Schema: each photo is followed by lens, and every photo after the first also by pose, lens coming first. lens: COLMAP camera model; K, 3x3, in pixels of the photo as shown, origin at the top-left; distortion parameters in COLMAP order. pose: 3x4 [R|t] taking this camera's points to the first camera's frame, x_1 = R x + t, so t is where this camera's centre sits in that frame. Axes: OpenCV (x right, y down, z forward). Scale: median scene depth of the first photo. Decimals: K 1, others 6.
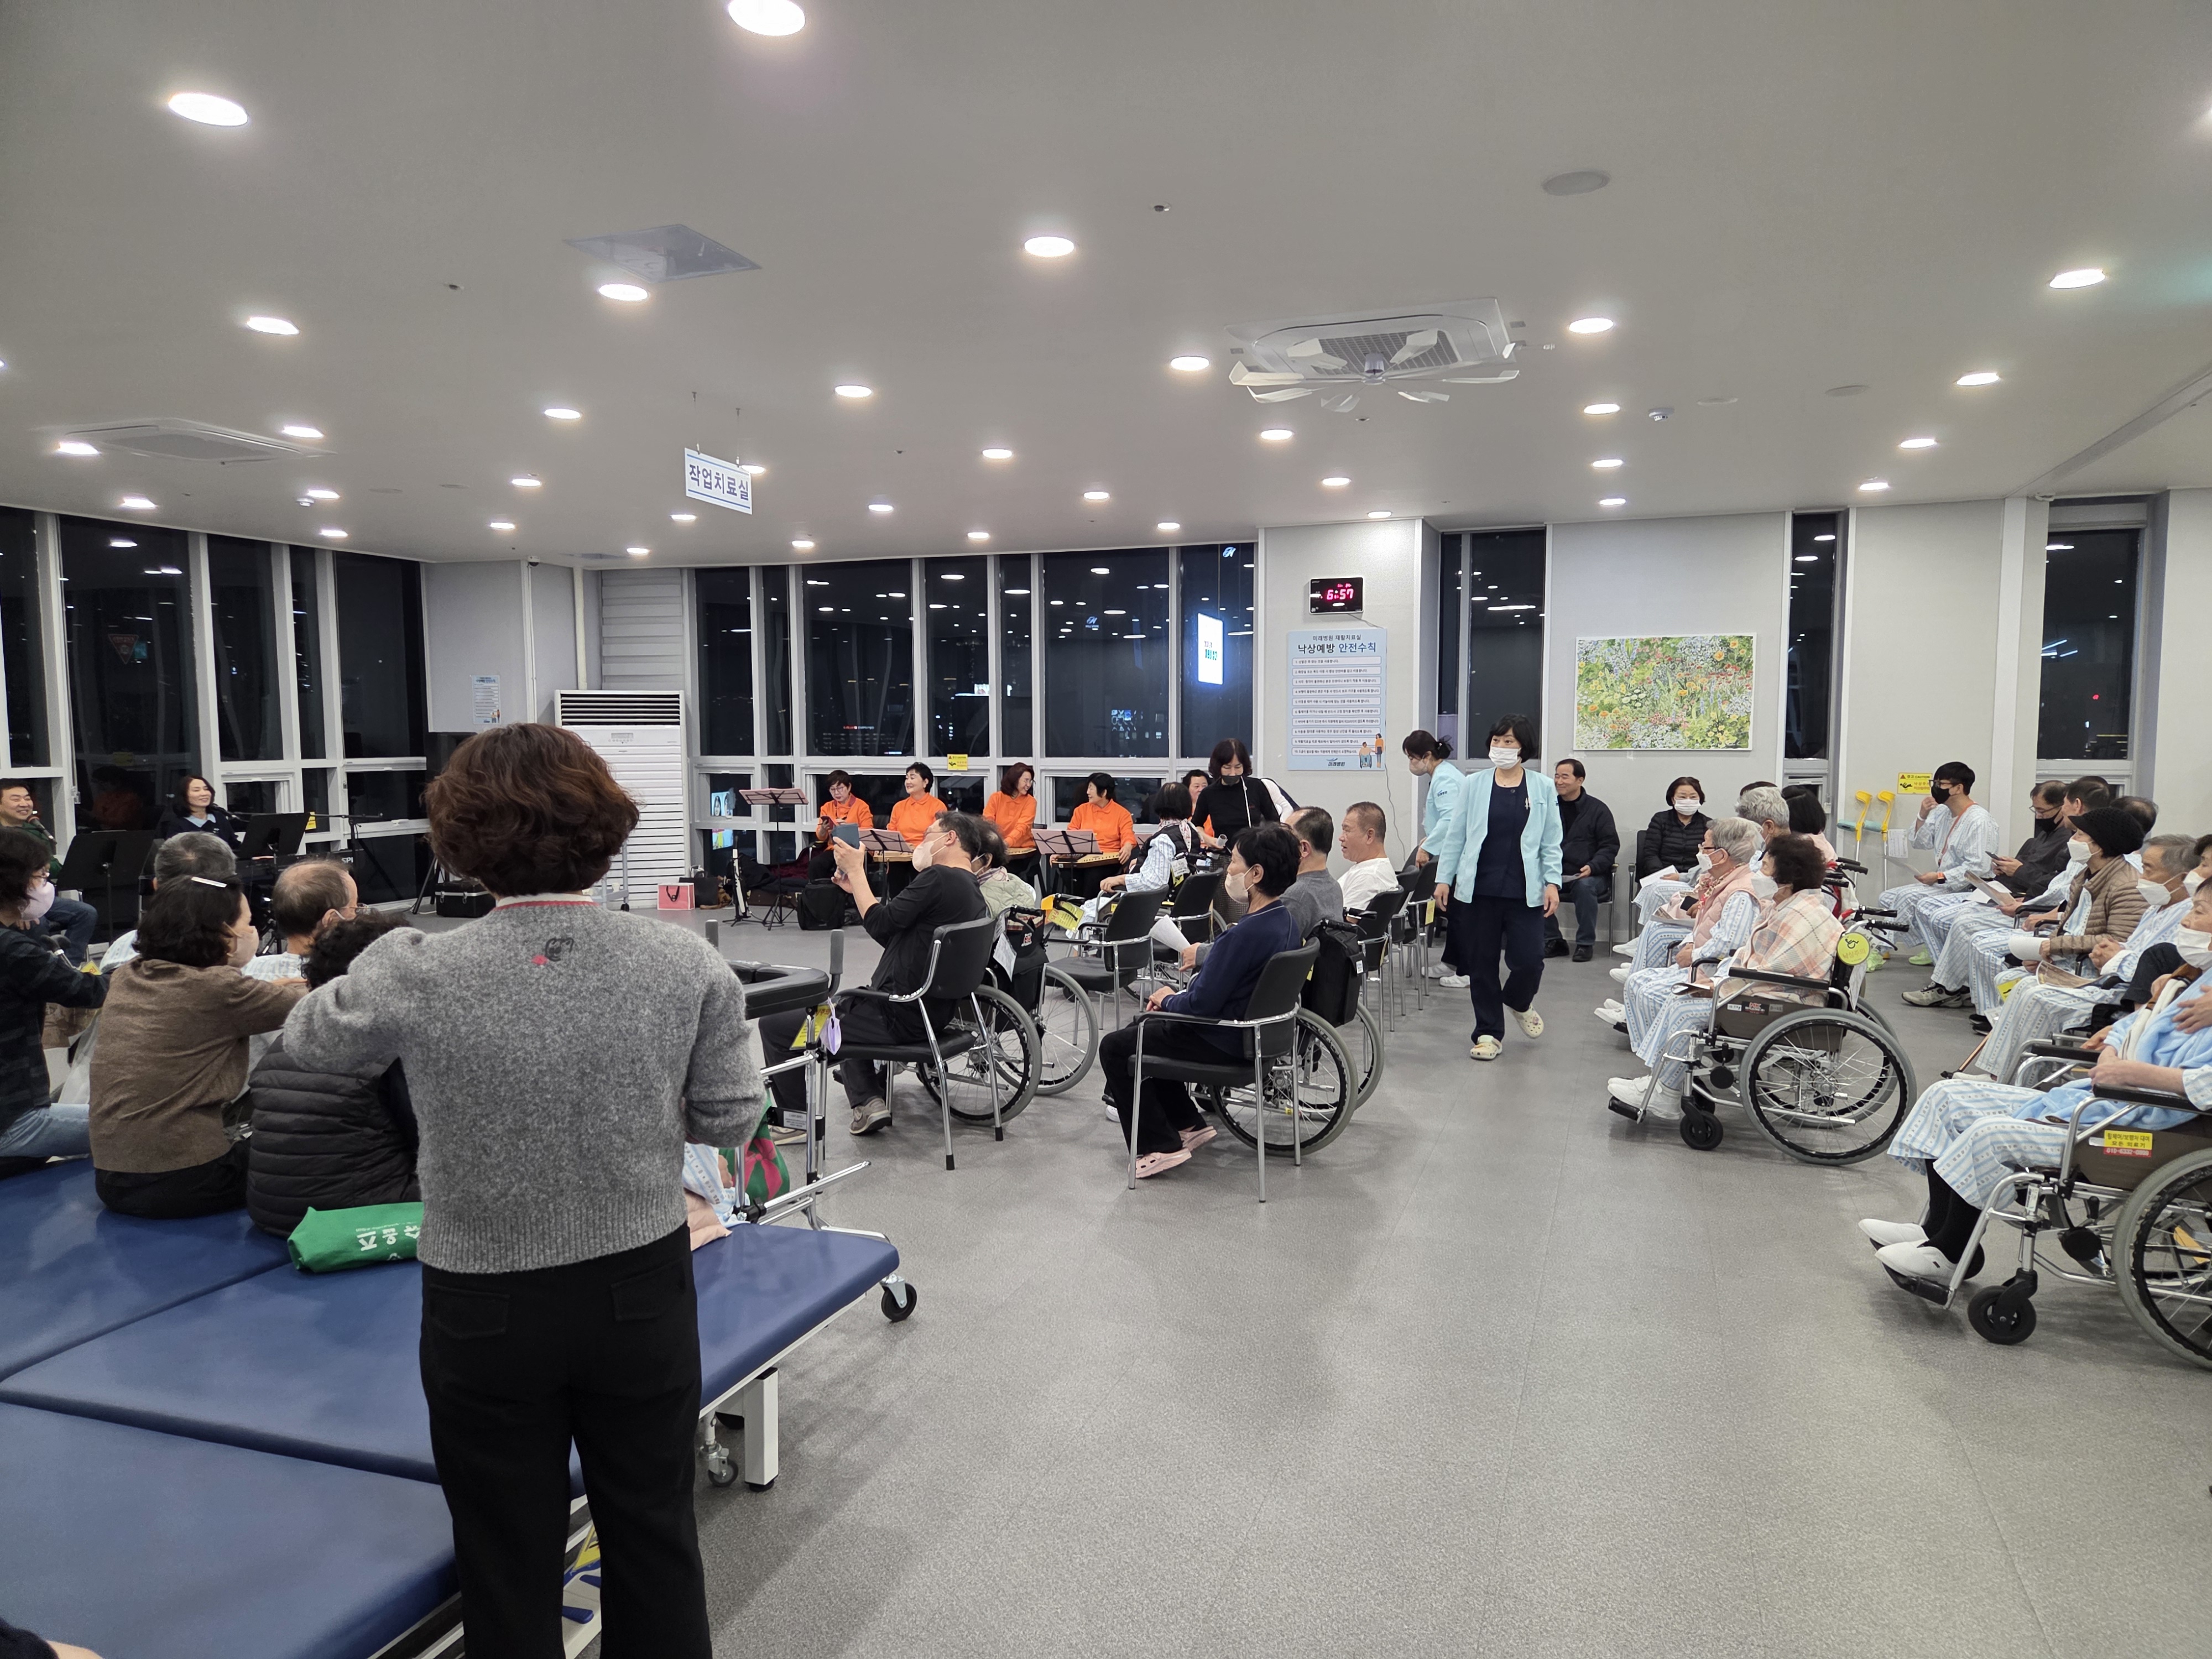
lens RADIAL K [[1483.8, 0, 1131.1], [0, 1483.8, 857.5], [0, 0, 1]] dist [0.087553, -0.068717]
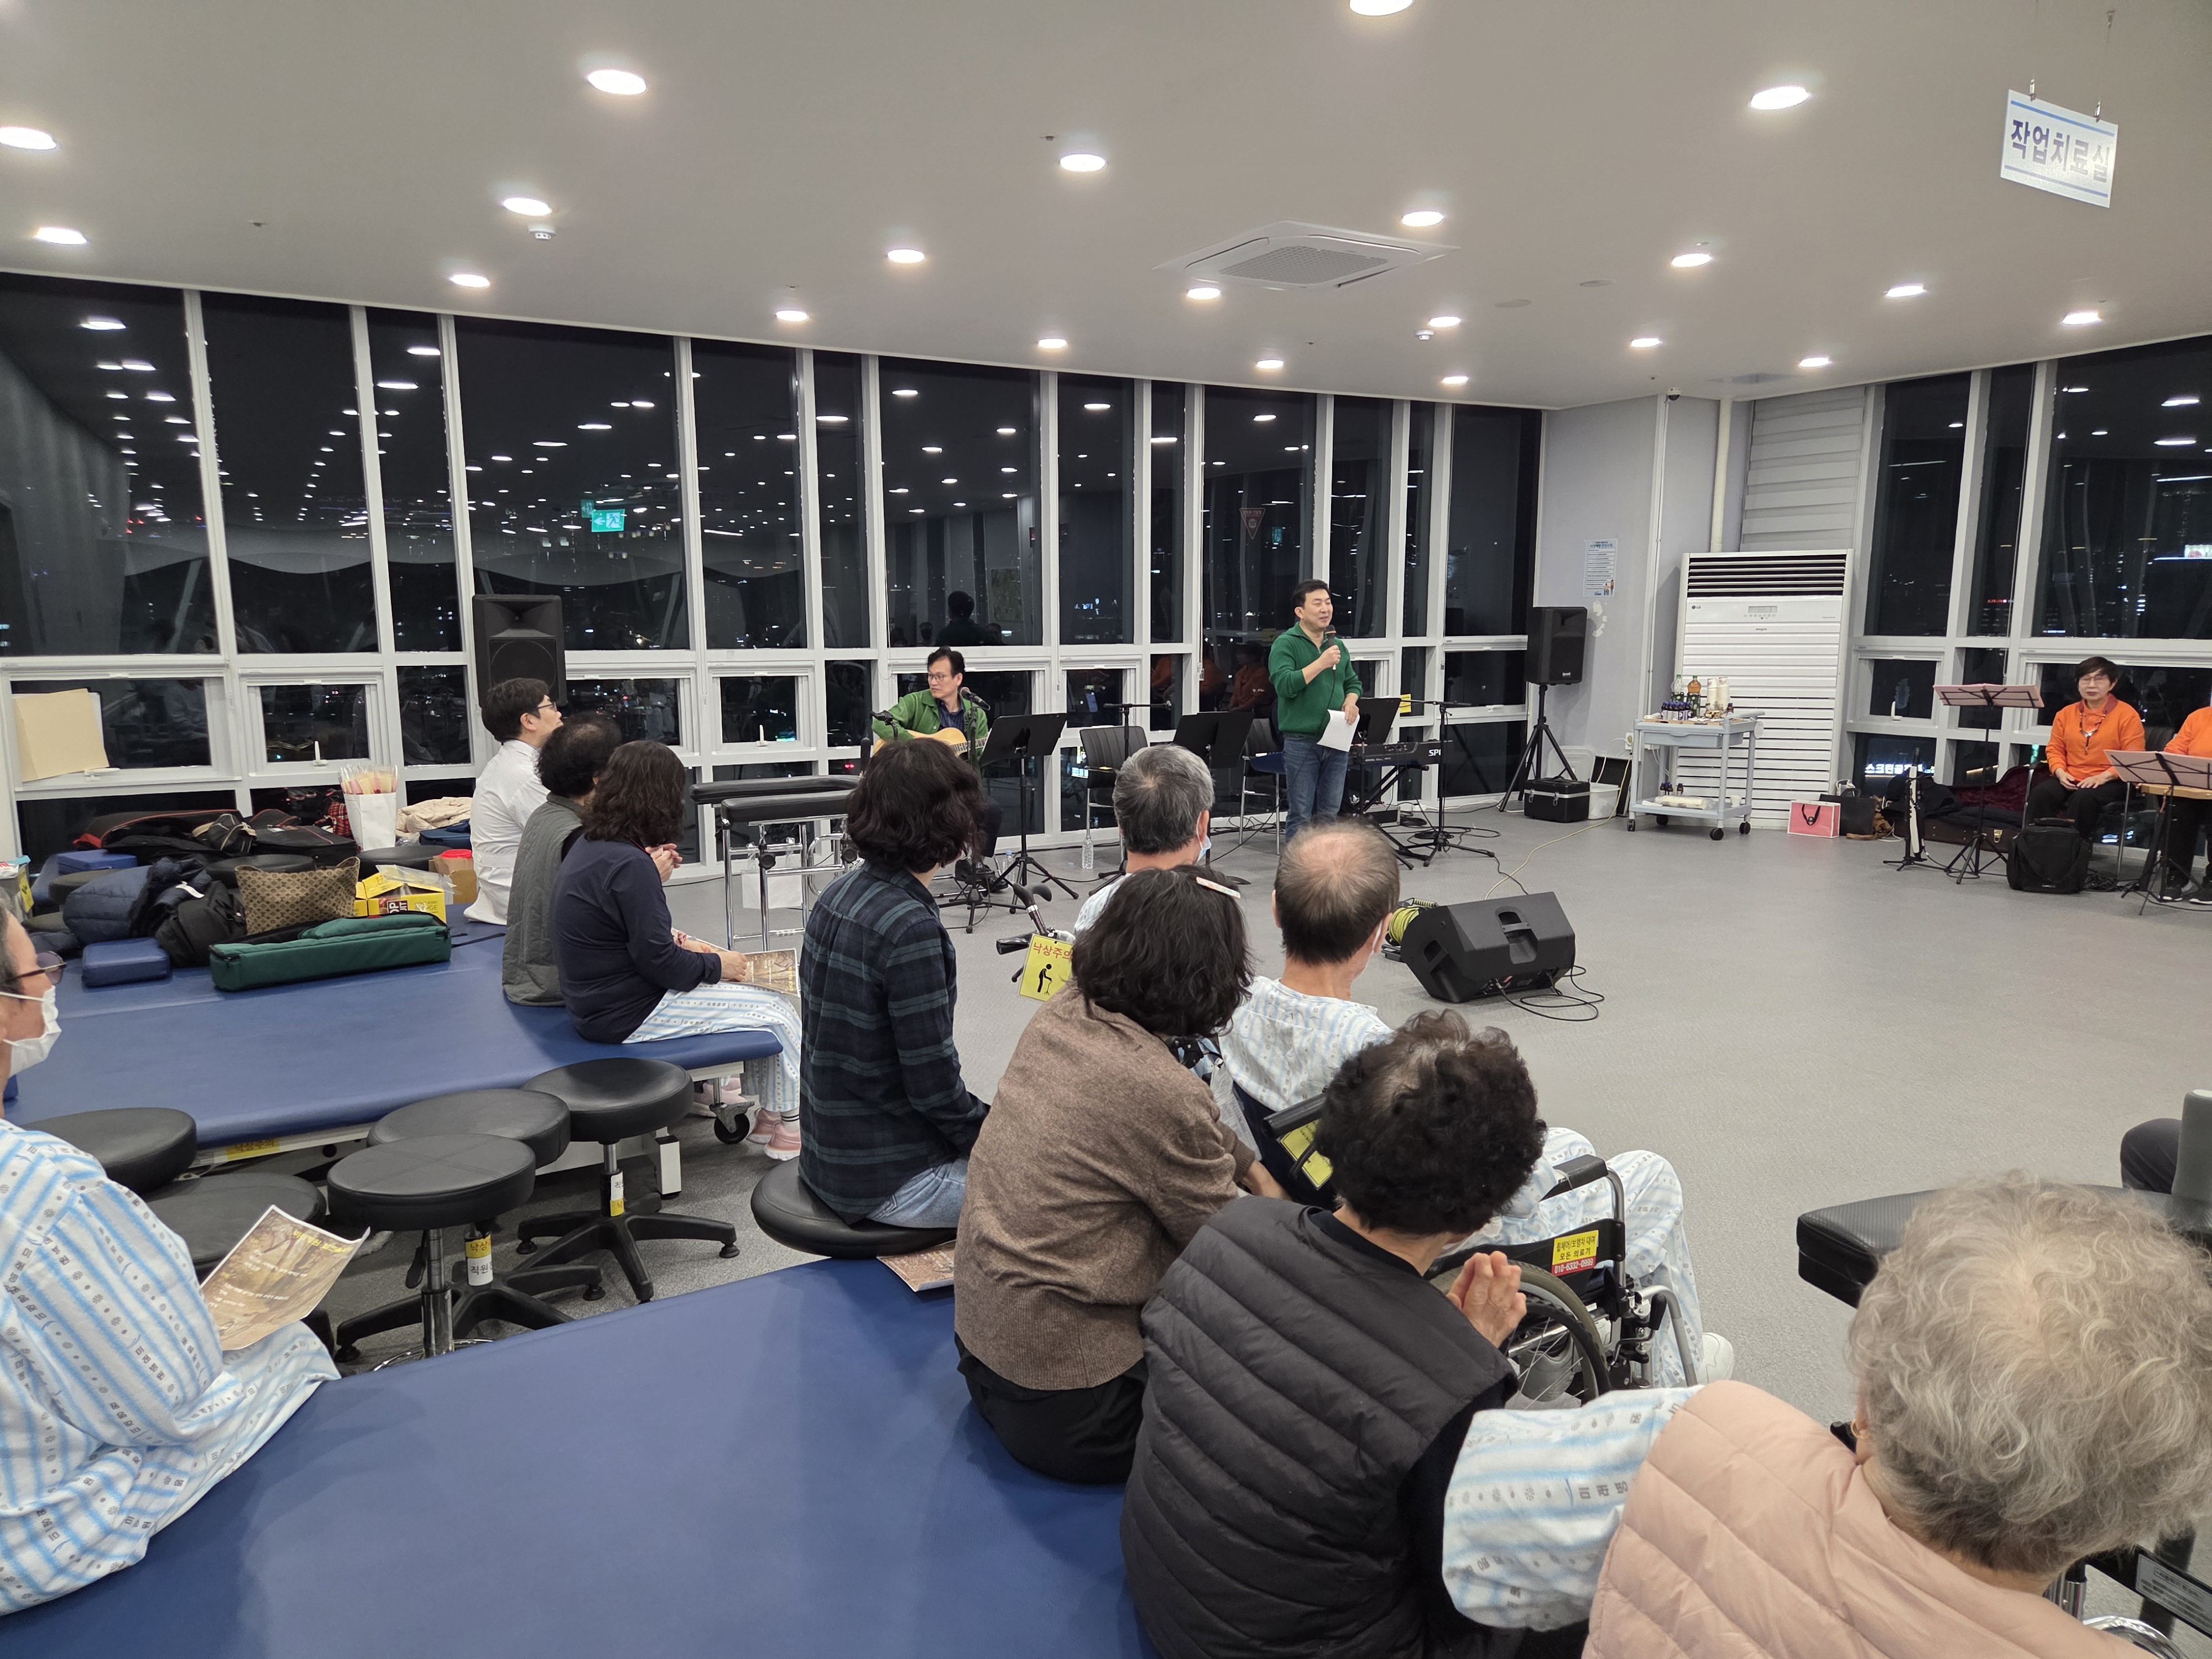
lens RADIAL K [[1497.8, 0, 1106.0], [0, 1497.8, 829.5], [0, 0, 1]] dist [0.077516, -0.049688]
pose [[0.760607, 0.095908, -0.642089, -0.085363], [-0.056397, 0.995050, 0.081822, -0.013229], [0.646758, -0.026023, 0.762251, 0.180854]]
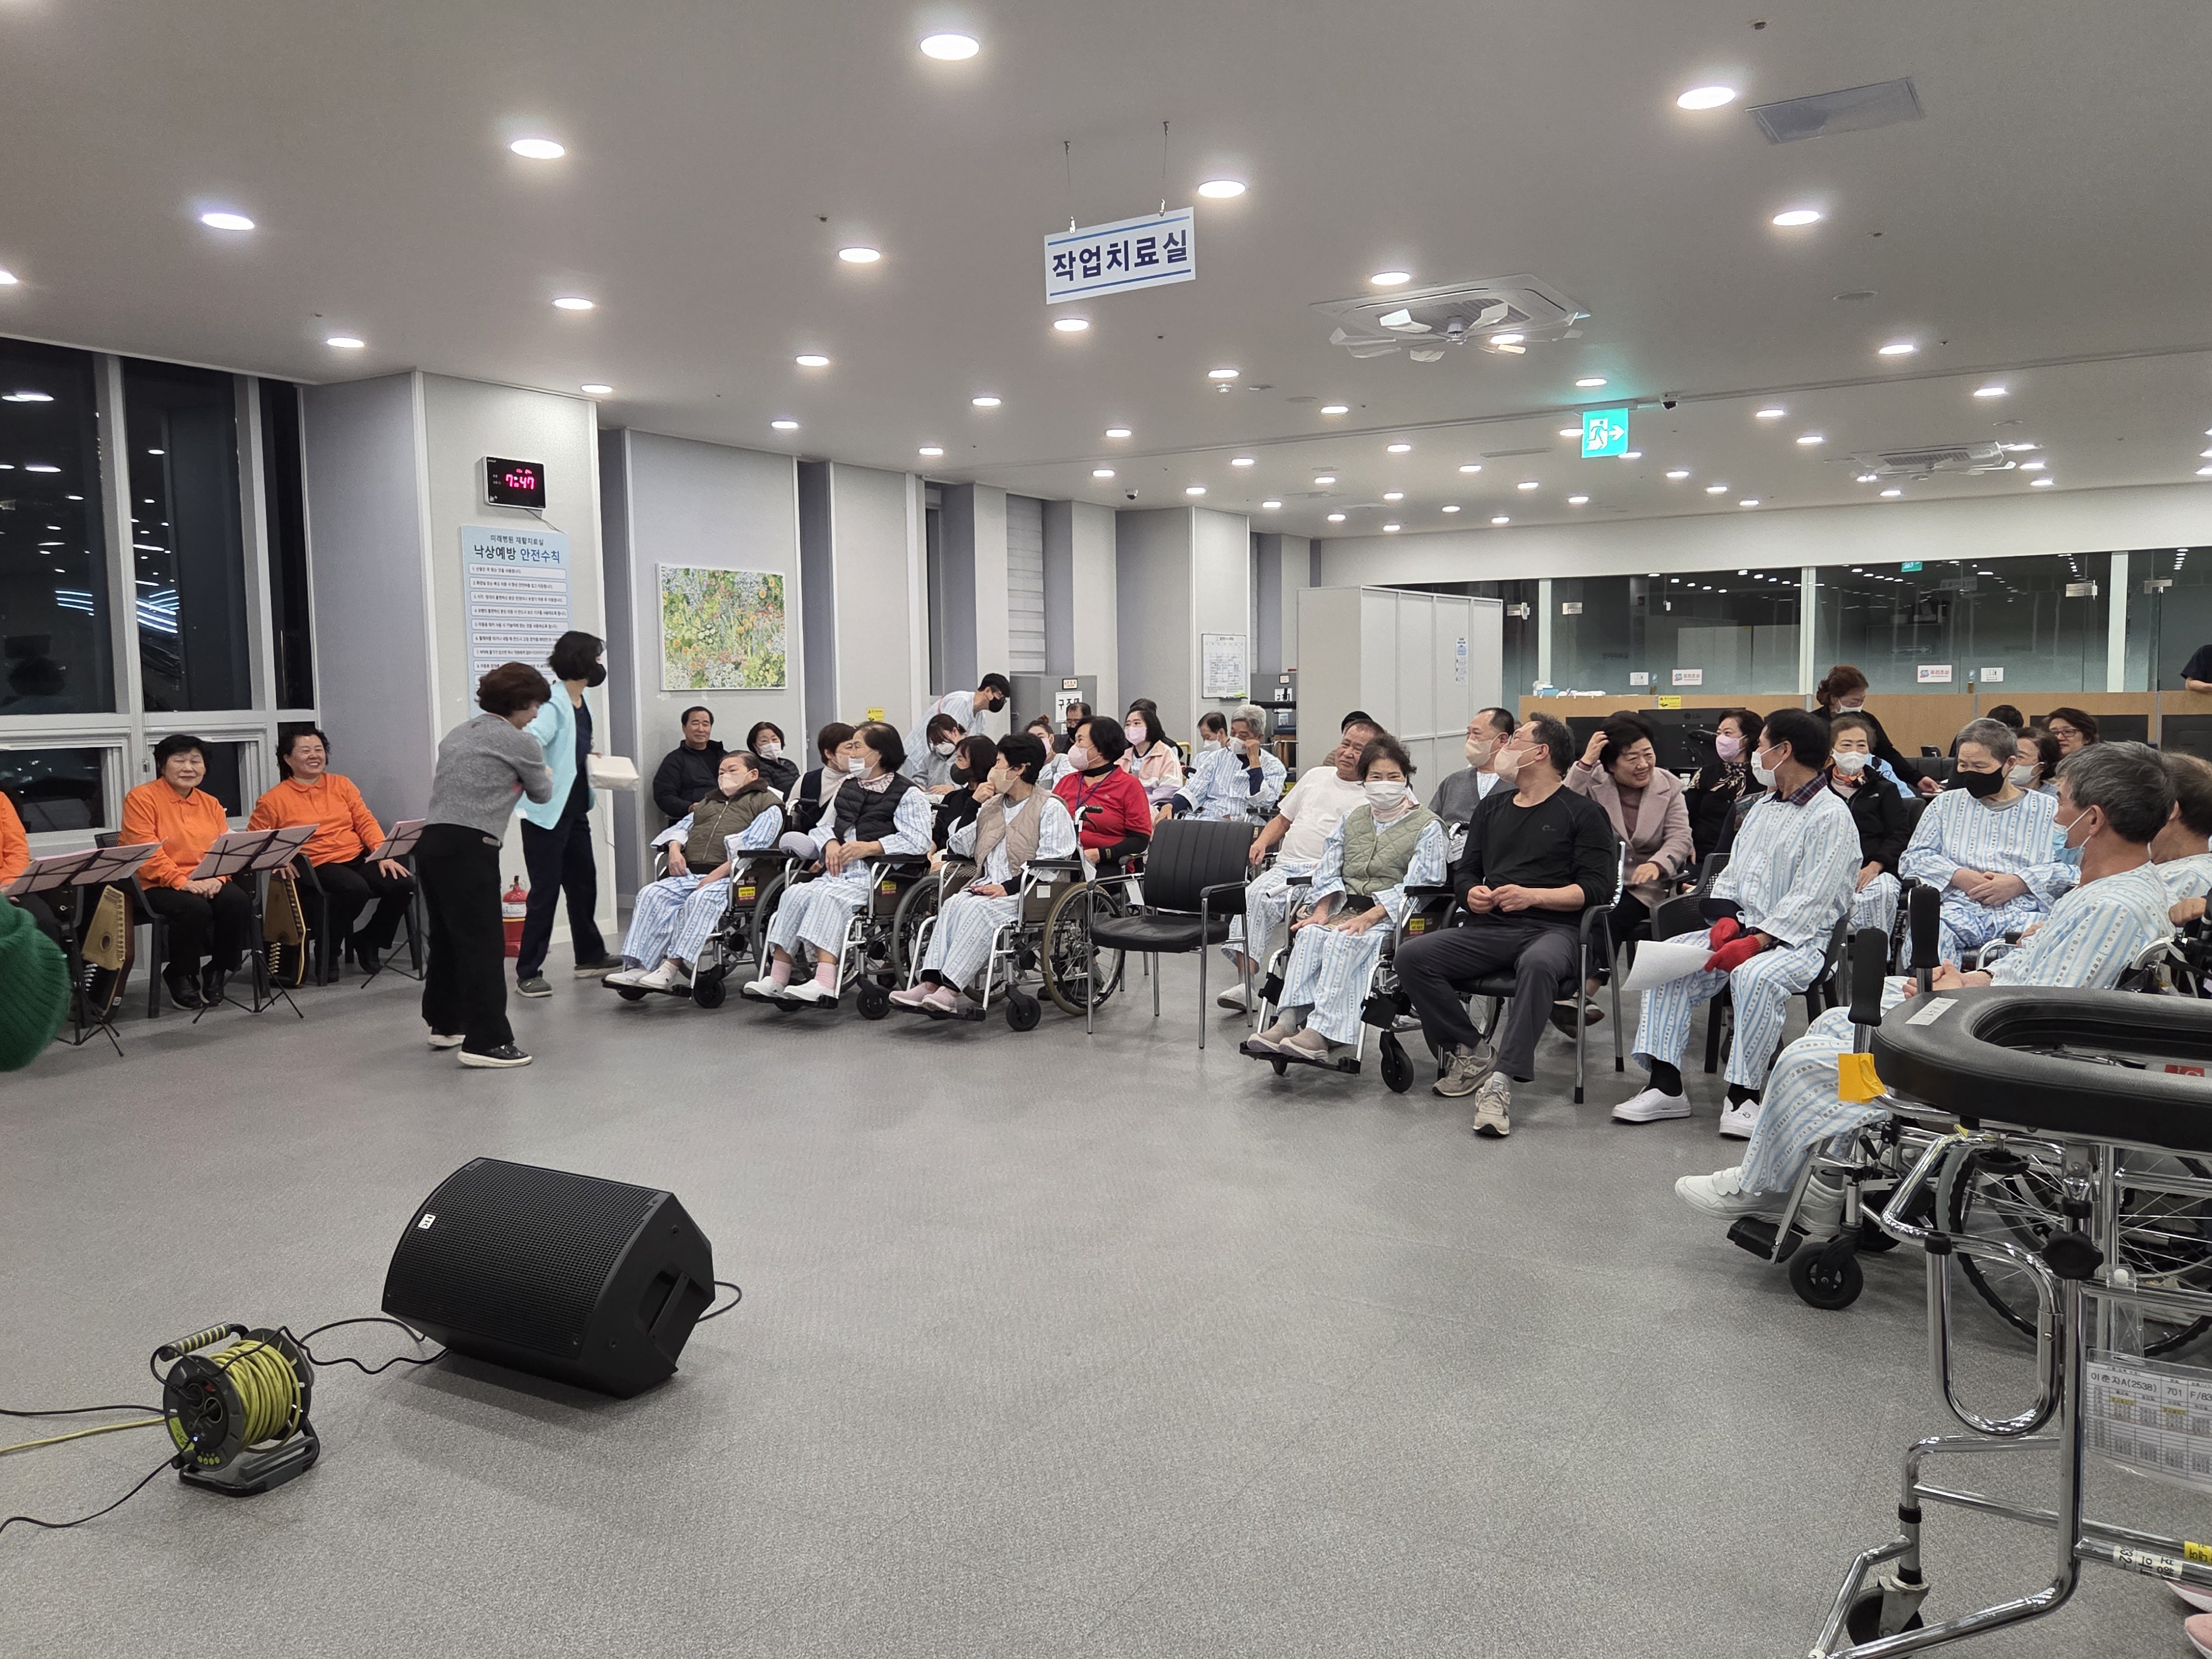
lens RADIAL K [[1701.8, 0, 1106.0], [0, 1701.8, 829.5], [0, 0, 1]] dist [0.076542, -0.072416]
pose [[0.207926, -0.085323, 0.974416, -0.580863], [0.098815, 0.992924, 0.065858, -0.027679], [-0.973141, 0.082594, 0.214886, 0.480159]]
